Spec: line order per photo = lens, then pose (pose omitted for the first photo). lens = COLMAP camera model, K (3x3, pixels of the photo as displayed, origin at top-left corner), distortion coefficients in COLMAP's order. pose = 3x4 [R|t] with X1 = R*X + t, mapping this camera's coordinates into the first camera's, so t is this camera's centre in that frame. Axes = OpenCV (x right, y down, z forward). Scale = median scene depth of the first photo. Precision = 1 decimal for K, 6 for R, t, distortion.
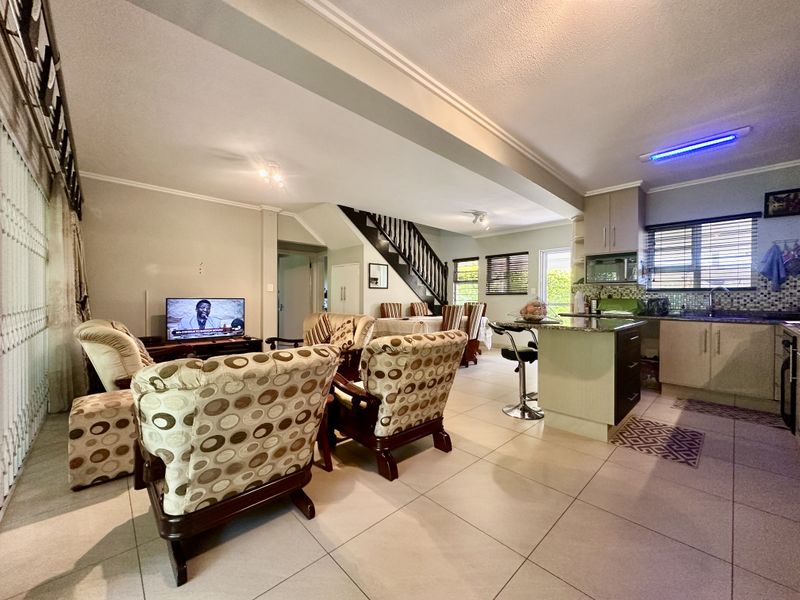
lens RADIAL K [[318.5, 0, 399.2], [0, 318.5, 298.4], [0, 0, 1]] dist [-0.001233, 0.000047]
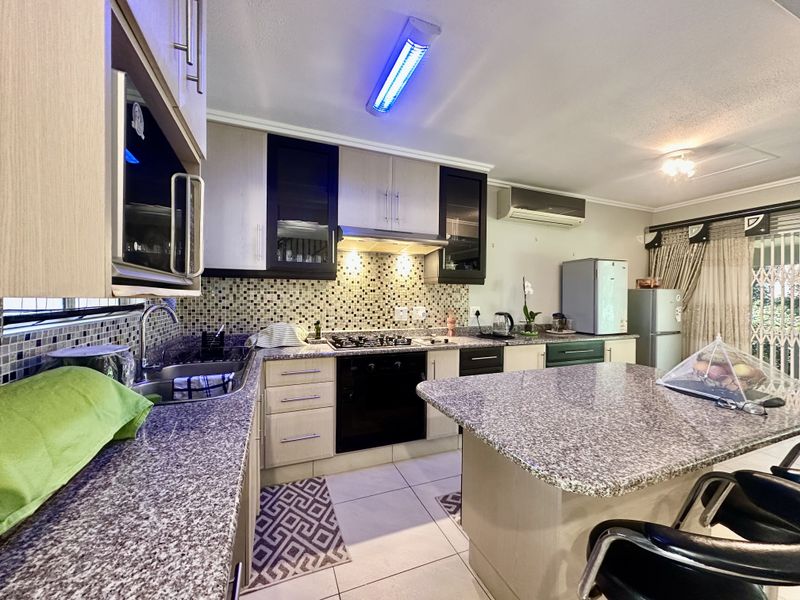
lens RADIAL K [[318.5, 0, 399.2], [0, 318.5, 298.4], [0, 0, 1]] dist [-0.001233, 0.000047]
pose [[-0.932014, -0.017013, 0.362023, 0.520008], [-0.013754, 0.999838, 0.011576, -0.049942], [-0.362162, 0.005810, -0.932097, 1.189893]]
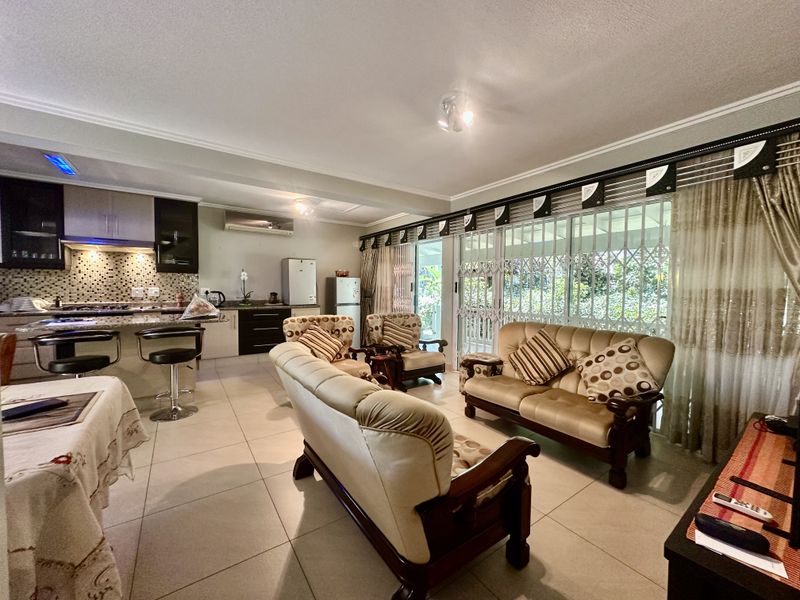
lens RADIAL K [[318.5, 0, 399.2], [0, 318.5, 298.4], [0, 0, 1]] dist [-0.001233, 0.000047]
pose [[-0.988698, -0.019397, 0.148663, -0.344714], [-0.013659, 0.999126, 0.039517, -0.040472], [-0.149299, 0.037039, -0.988098, 1.488769]]
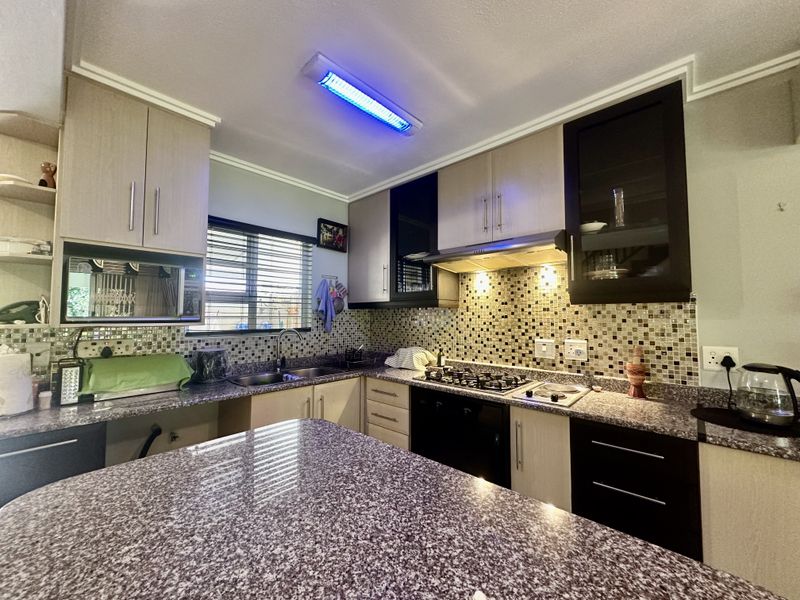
lens RADIAL K [[318.5, 0, 399.2], [0, 318.5, 298.4], [0, 0, 1]] dist [-0.001233, 0.000047]
pose [[-0.070256, 0.049772, 0.996286, 0.258471], [0.000467, 0.998756, -0.049863, -0.063088], [-0.997529, -0.003038, -0.070192, 0.753383]]
